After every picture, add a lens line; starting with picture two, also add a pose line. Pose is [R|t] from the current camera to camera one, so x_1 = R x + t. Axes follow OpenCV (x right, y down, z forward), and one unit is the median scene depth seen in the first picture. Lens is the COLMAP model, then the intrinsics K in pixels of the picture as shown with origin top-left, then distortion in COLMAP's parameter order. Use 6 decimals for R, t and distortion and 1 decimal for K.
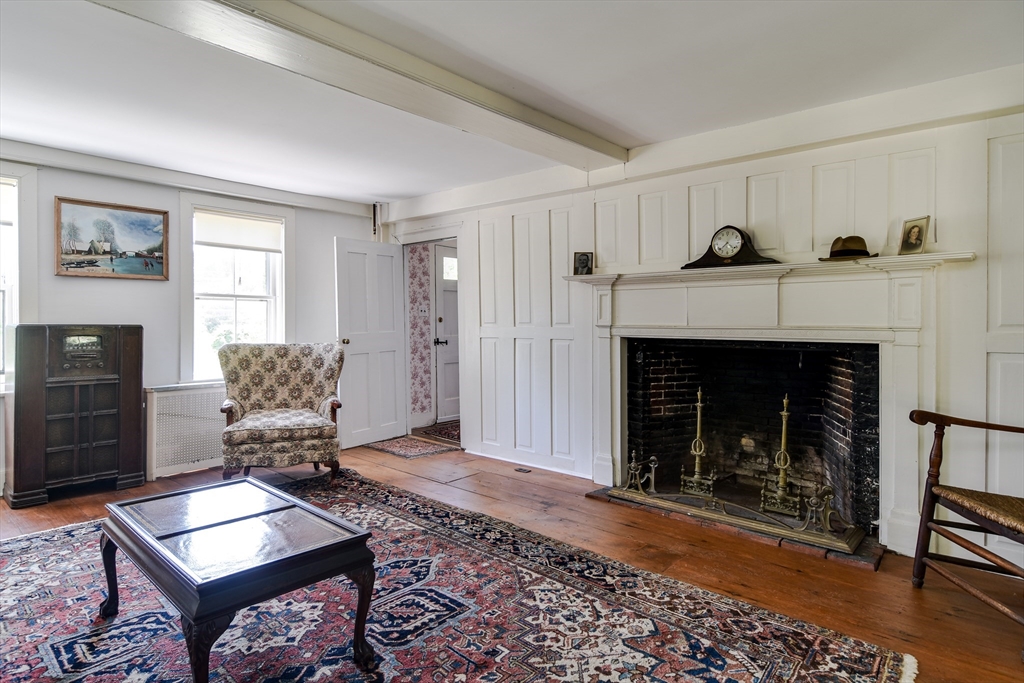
lens RADIAL K [[551.4, 0, 510.9], [0, 551.4, 323.6], [0, 0, 1]] dist [-0.000280, -0.002206]
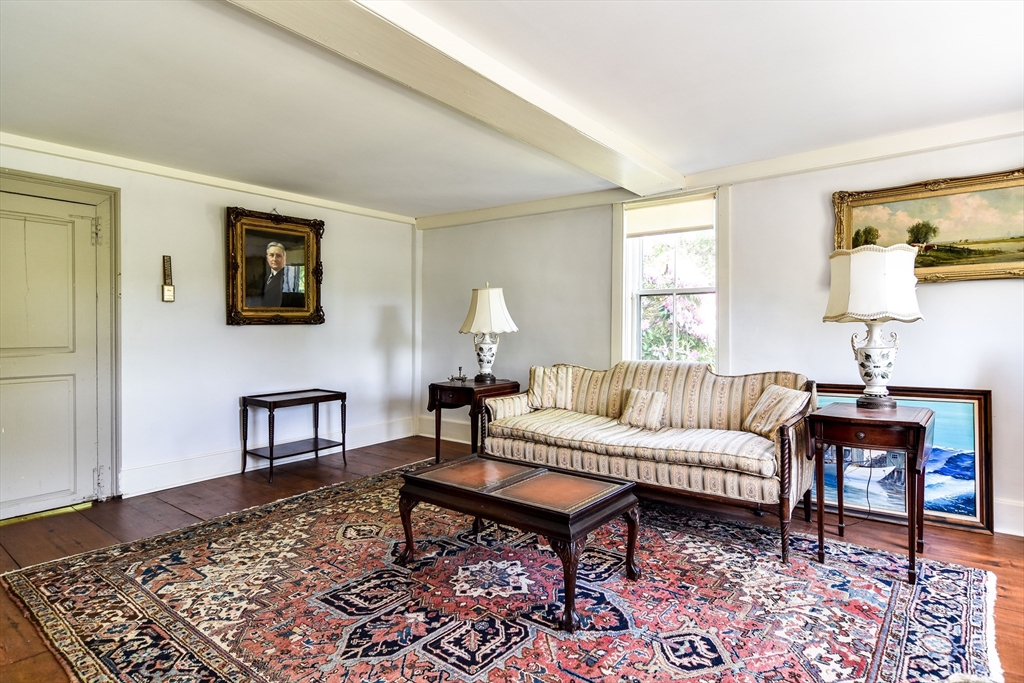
lens RADIAL K [[554.0, 0, 507.2], [0, 554.0, 337.3], [0, 0, 1]] dist [0.002695, -0.003122]
pose [[-0.998862, -0.000952, -0.047687, -0.253094], [-0.001708, 0.999873, 0.015814, -0.000665], [0.047666, 0.015877, -0.998737, 1.348138]]
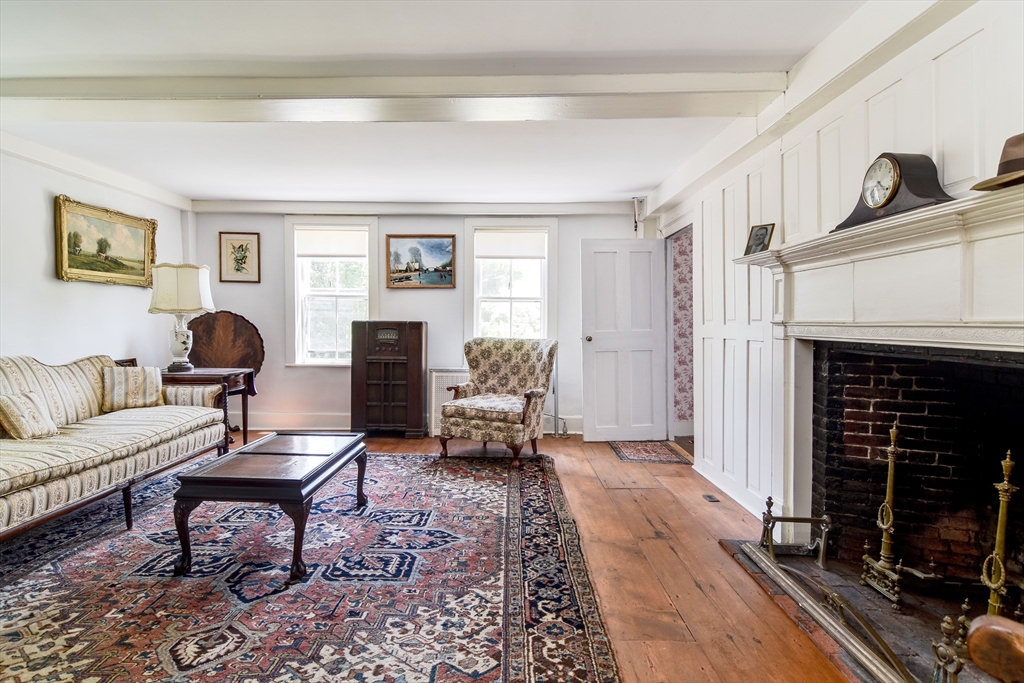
lens RADIAL K [[554.0, 0, 507.2], [0, 554.0, 337.3], [0, 0, 1]] dist [0.002695, -0.003122]
pose [[0.659376, 0.020855, -0.751524, 0.559136], [-0.005501, 0.999722, 0.022916, 0.009562], [0.751793, -0.010976, 0.659308, 0.285134]]
